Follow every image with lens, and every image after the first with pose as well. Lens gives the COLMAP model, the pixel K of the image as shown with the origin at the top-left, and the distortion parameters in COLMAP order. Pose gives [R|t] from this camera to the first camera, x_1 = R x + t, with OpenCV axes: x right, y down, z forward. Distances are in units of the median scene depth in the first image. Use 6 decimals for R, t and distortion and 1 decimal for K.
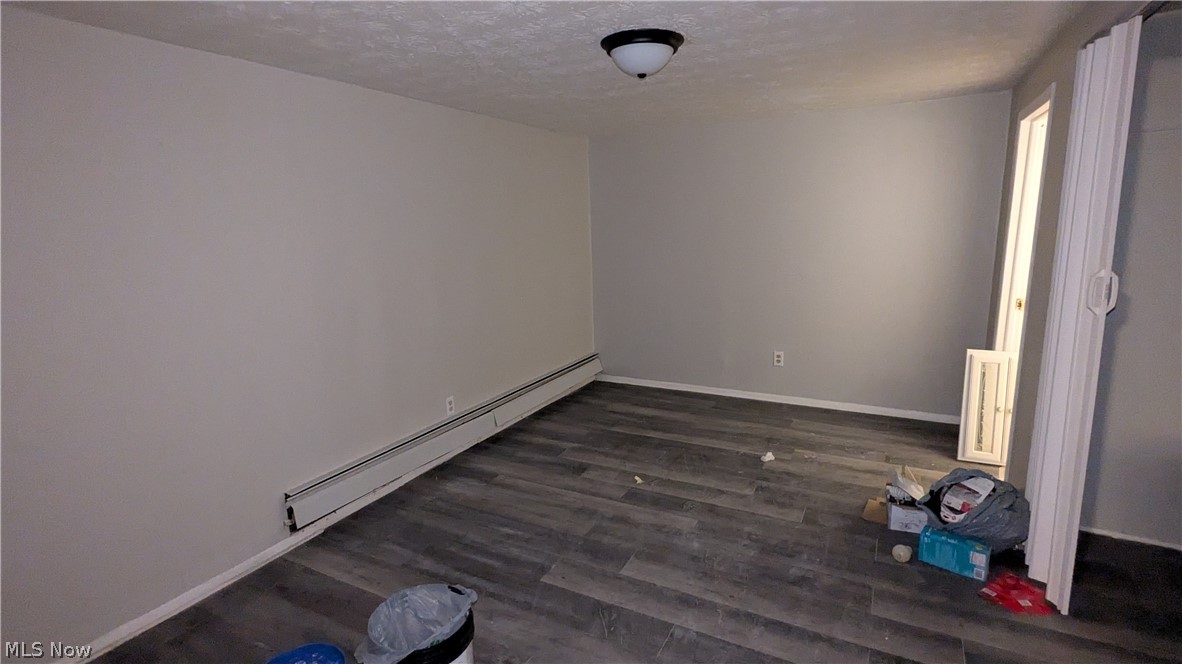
lens RADIAL K [[563.5, 0, 592.0], [0, 563.5, 330.0], [0, 0, 1]] dist [-0.001770, -0.000239]
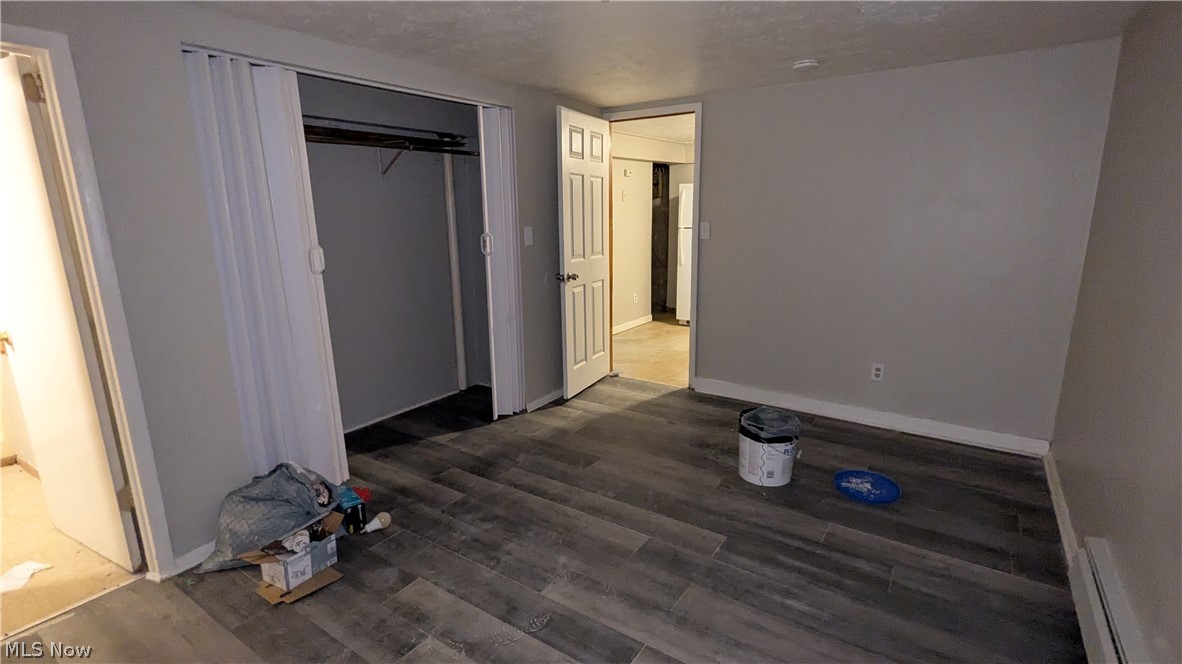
lens RADIAL K [[563.5, 0, 591.3], [0, 563.5, 333.4], [0, 0, 1]] dist [-0.001770, -0.000239]
pose [[-0.994408, 0.024649, 0.102692, 0.037915], [0.063474, 0.916649, 0.394620, -0.306788], [-0.084406, 0.398931, -0.913088, 1.712560]]
